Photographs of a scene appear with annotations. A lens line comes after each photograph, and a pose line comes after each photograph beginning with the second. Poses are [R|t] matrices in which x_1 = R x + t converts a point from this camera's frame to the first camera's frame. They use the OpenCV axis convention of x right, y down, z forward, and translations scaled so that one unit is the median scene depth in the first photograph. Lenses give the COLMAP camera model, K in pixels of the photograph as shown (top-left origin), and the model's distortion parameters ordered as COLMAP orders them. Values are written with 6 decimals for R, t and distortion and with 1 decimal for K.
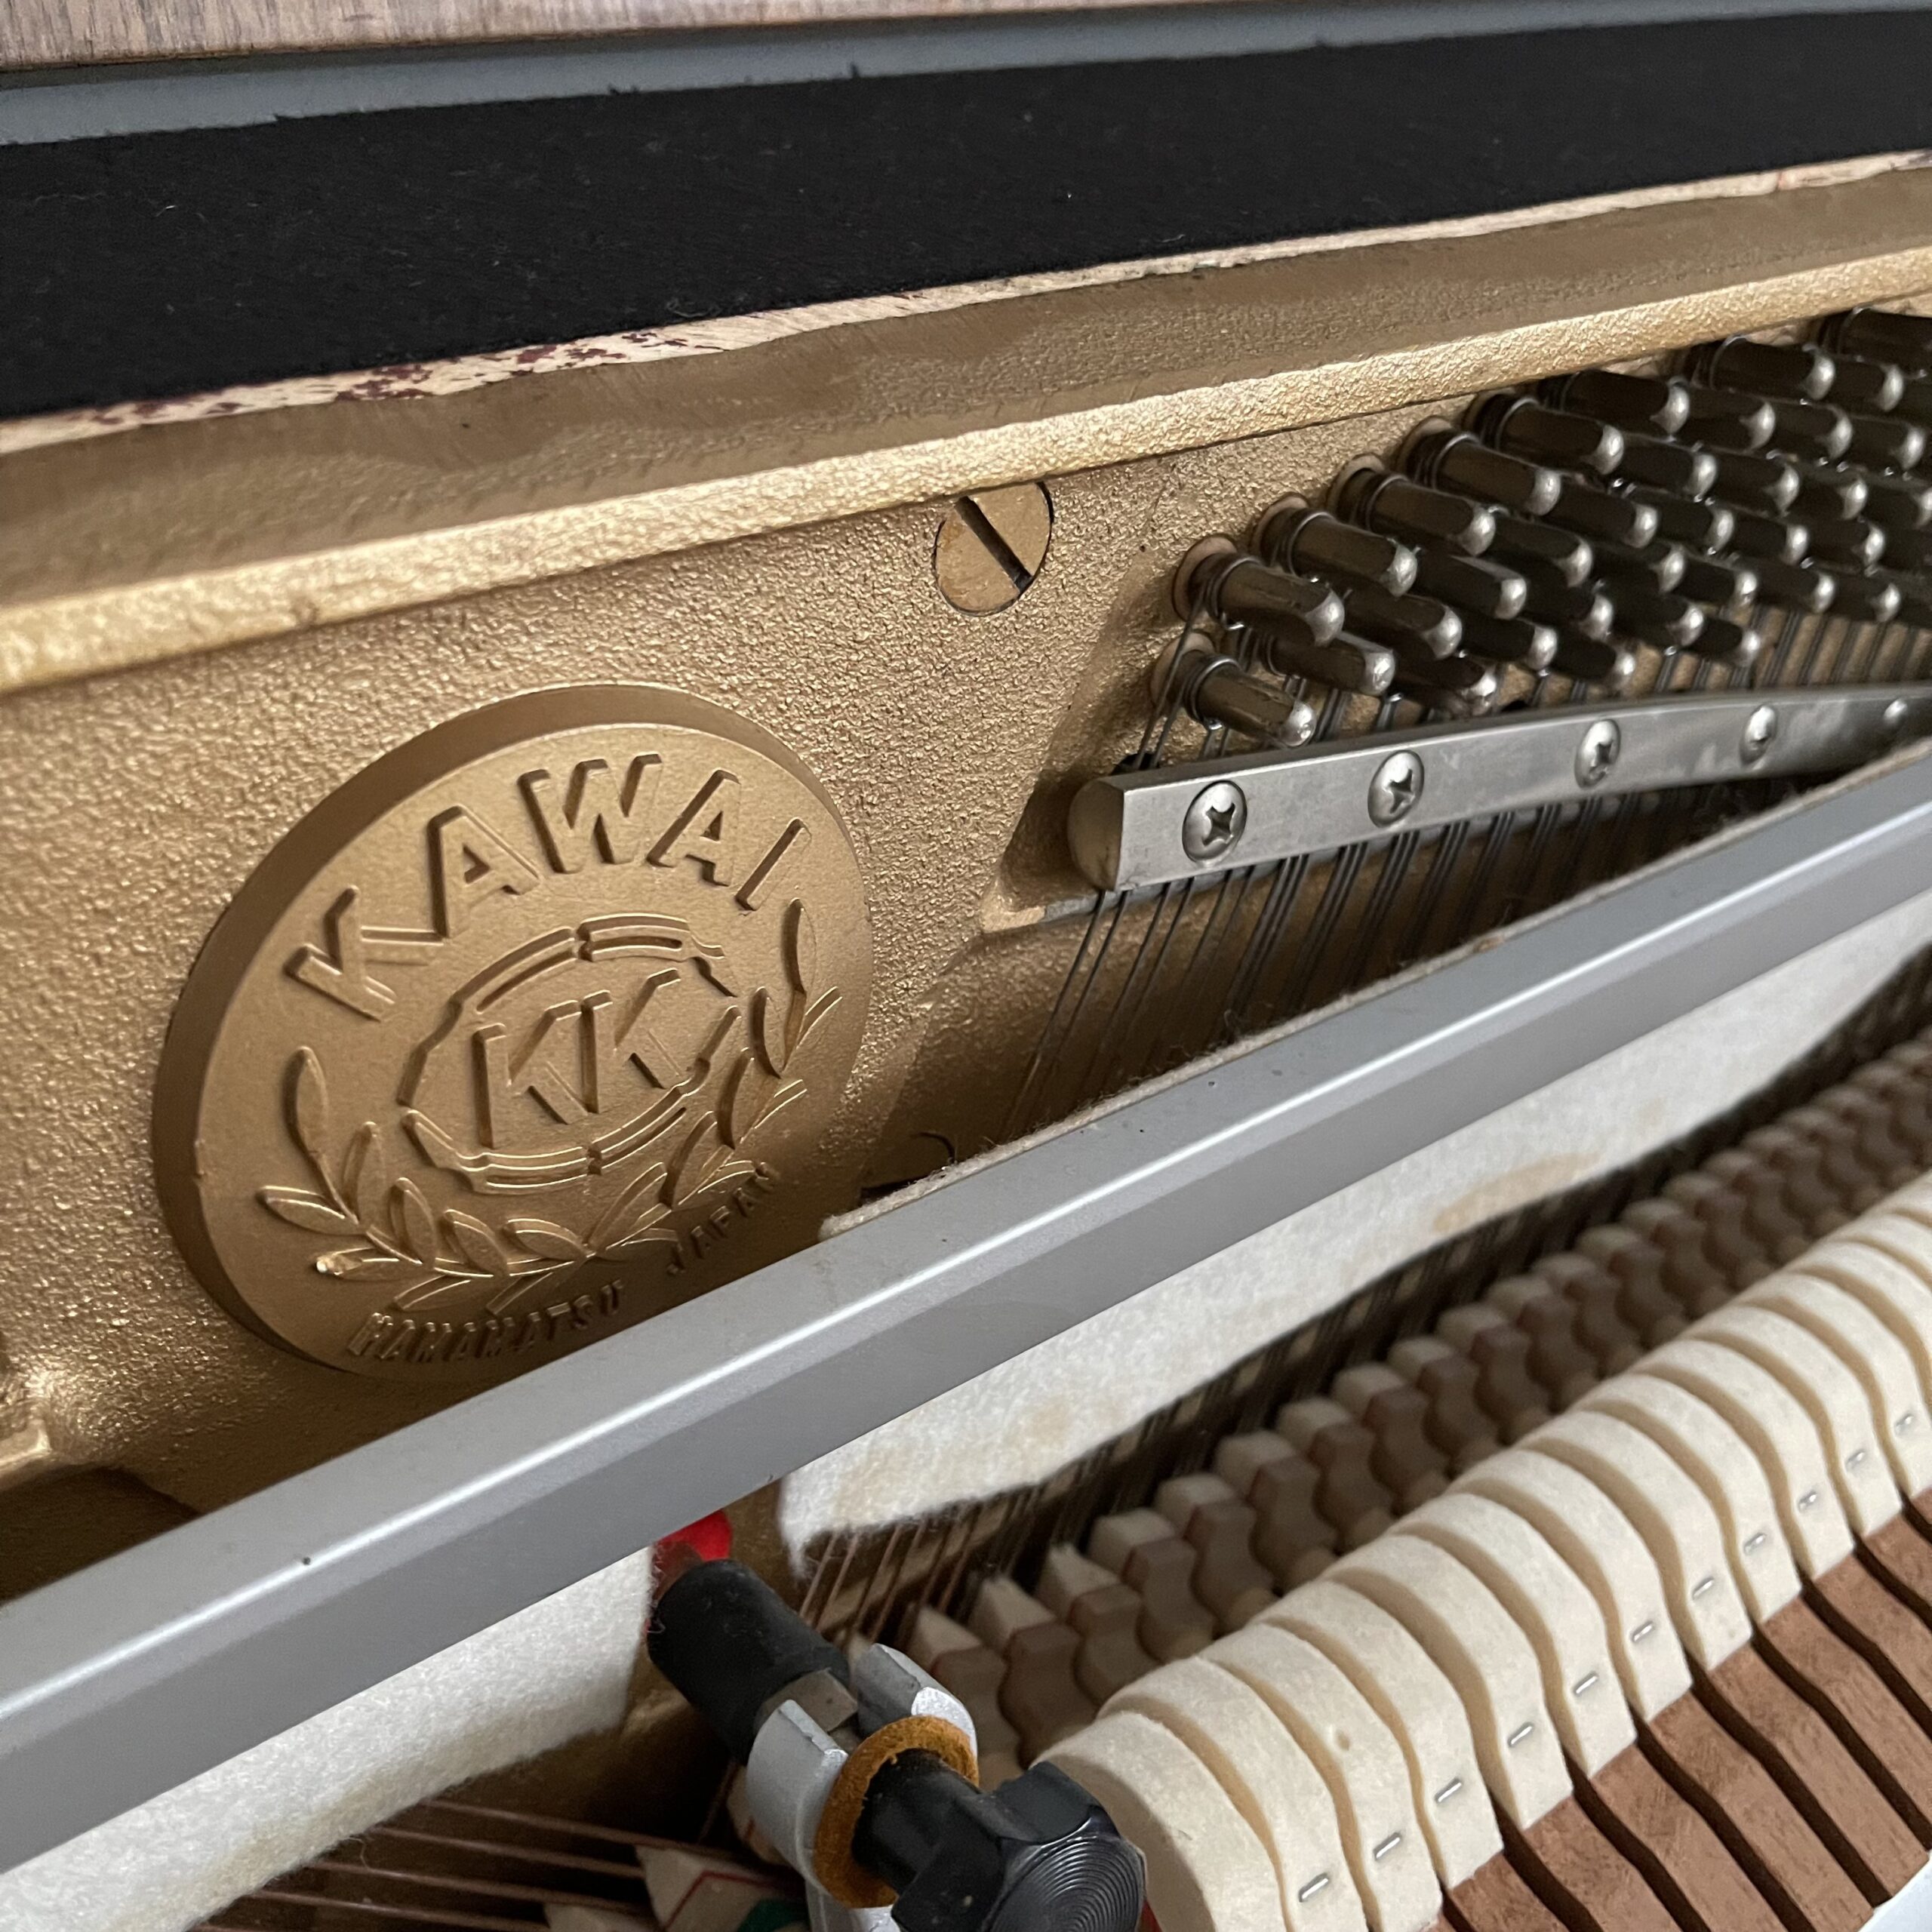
lens RADIAL K [[2179.9, 0, 966.0], [0, 2179.9, 966.0], [0, 0, 1]] dist [0.107993, -0.192408]
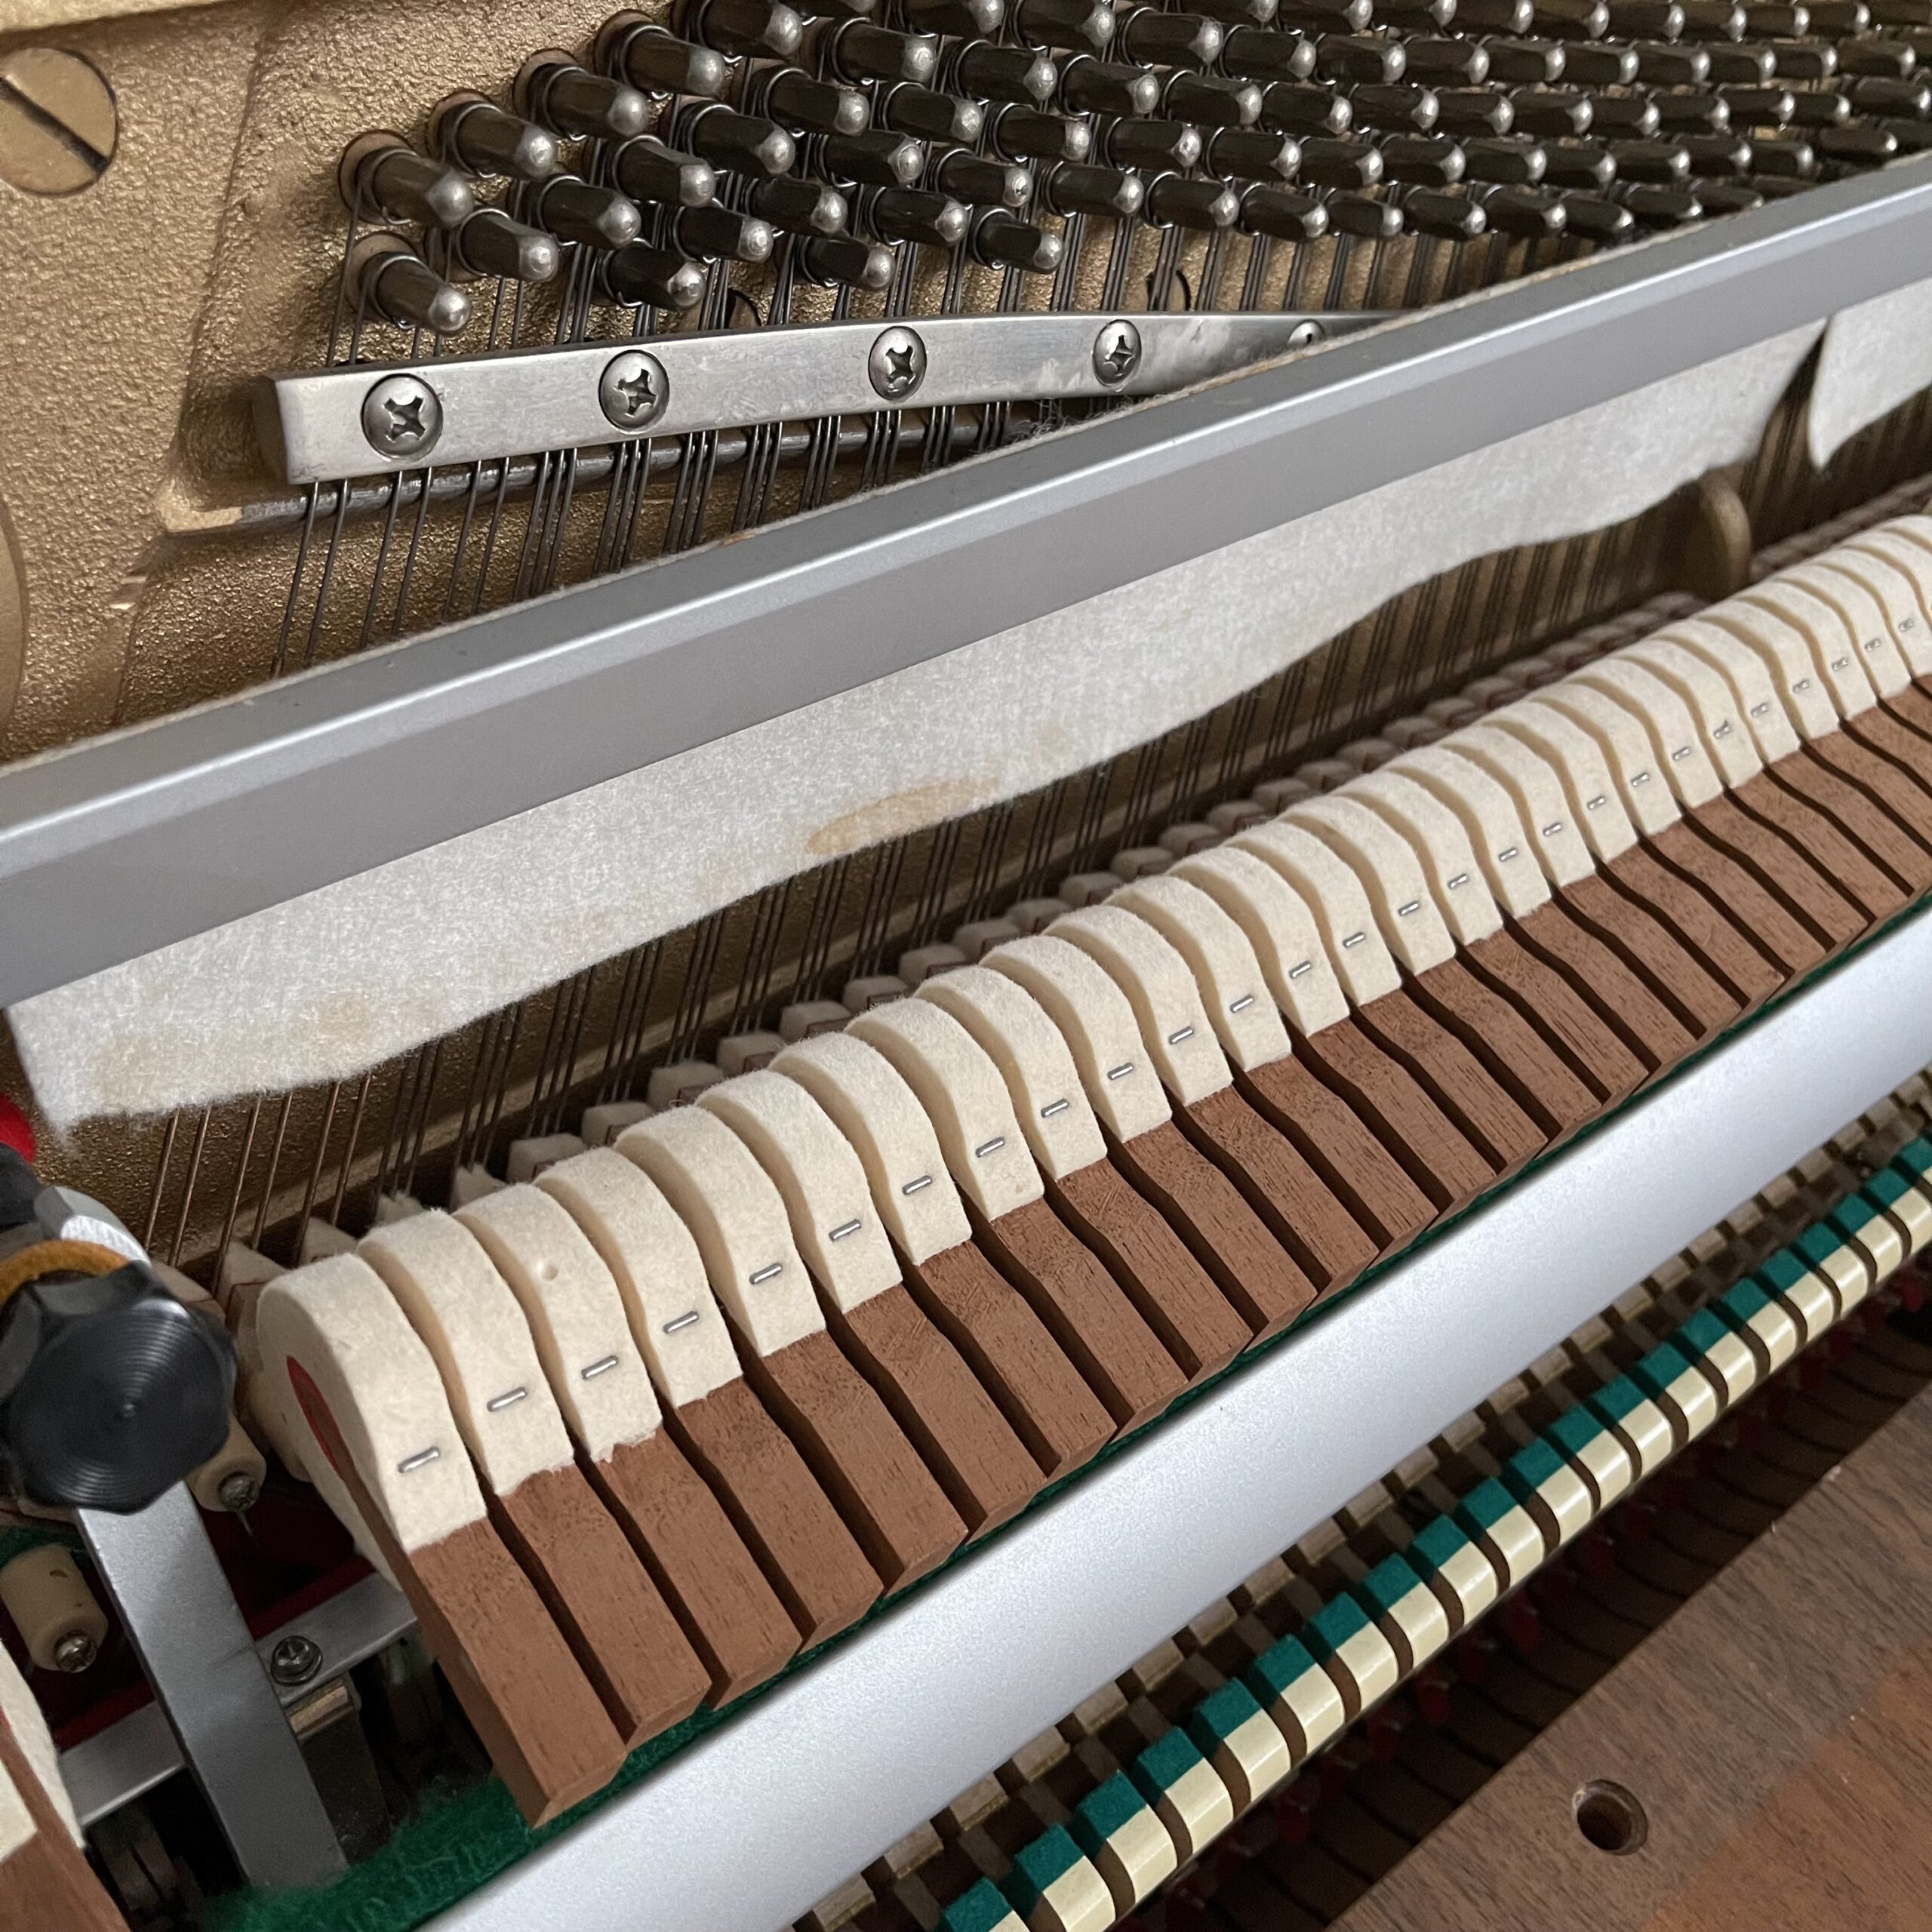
lens RADIAL K [[2179.9, 0, 966.0], [0, 2179.9, 966.0], [0, 0, 1]] dist [0.107993, -0.192408]
pose [[0.997647, -0.052203, -0.044439, 0.412703], [0.054941, 0.996513, 0.062798, 0.141963], [0.041006, -0.065092, 0.997036, -0.043844]]
